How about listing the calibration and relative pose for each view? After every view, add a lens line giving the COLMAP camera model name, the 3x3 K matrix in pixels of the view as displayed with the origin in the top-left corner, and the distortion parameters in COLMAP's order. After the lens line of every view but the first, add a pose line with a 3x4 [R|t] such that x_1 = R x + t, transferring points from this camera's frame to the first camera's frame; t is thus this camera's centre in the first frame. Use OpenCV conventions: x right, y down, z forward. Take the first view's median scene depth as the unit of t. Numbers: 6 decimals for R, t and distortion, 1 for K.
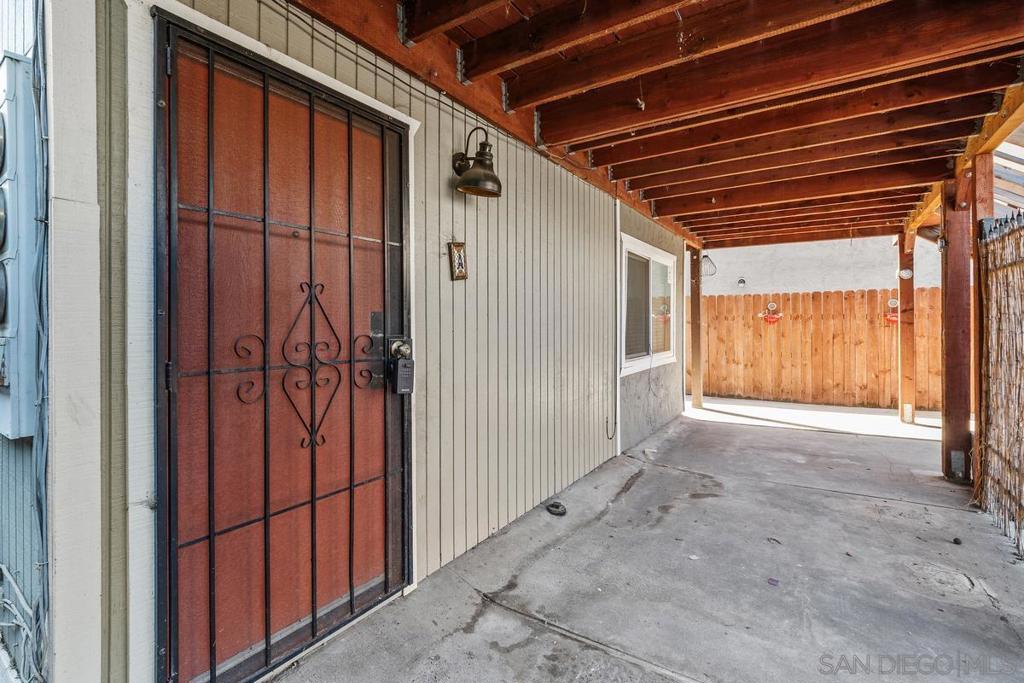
lens RADIAL K [[474.2, 0, 512.7], [0, 474.2, 309.2], [0, 0, 1]] dist [0.000768, -0.000205]
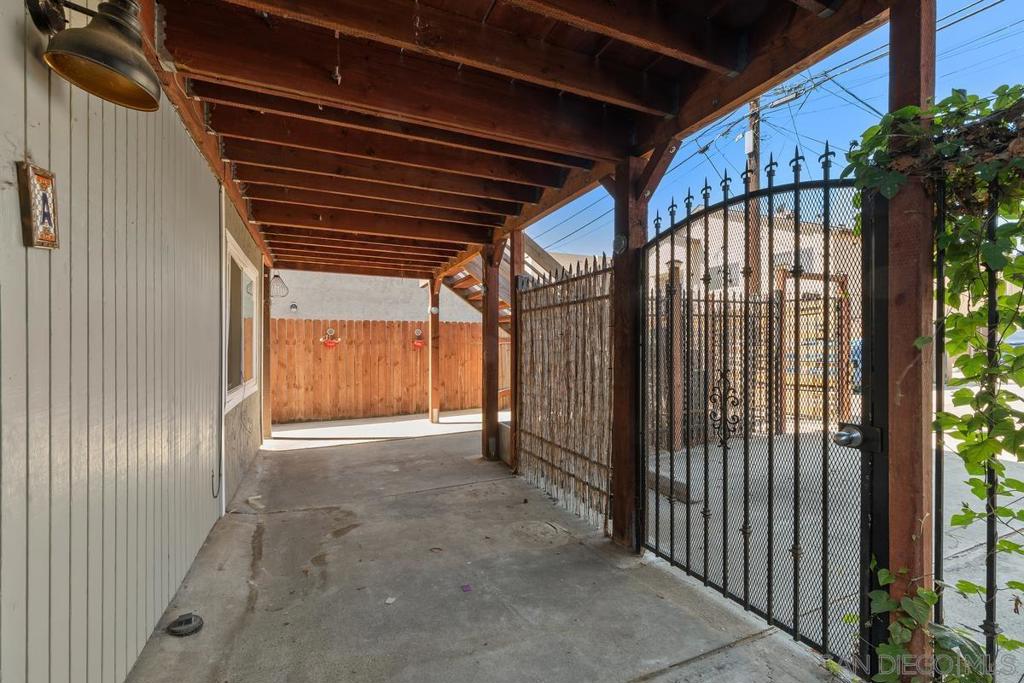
lens RADIAL K [[447.2, 0, 512.0], [0, 447.2, 341.5], [0, 0, 1]] dist [-0.000266, 0.000071]
pose [[0.550453, 0.013575, 0.834756, -0.139867], [-0.024504, 0.999700, -0.000099, 0.012741], [-0.834507, -0.020401, 0.550620, 0.222280]]
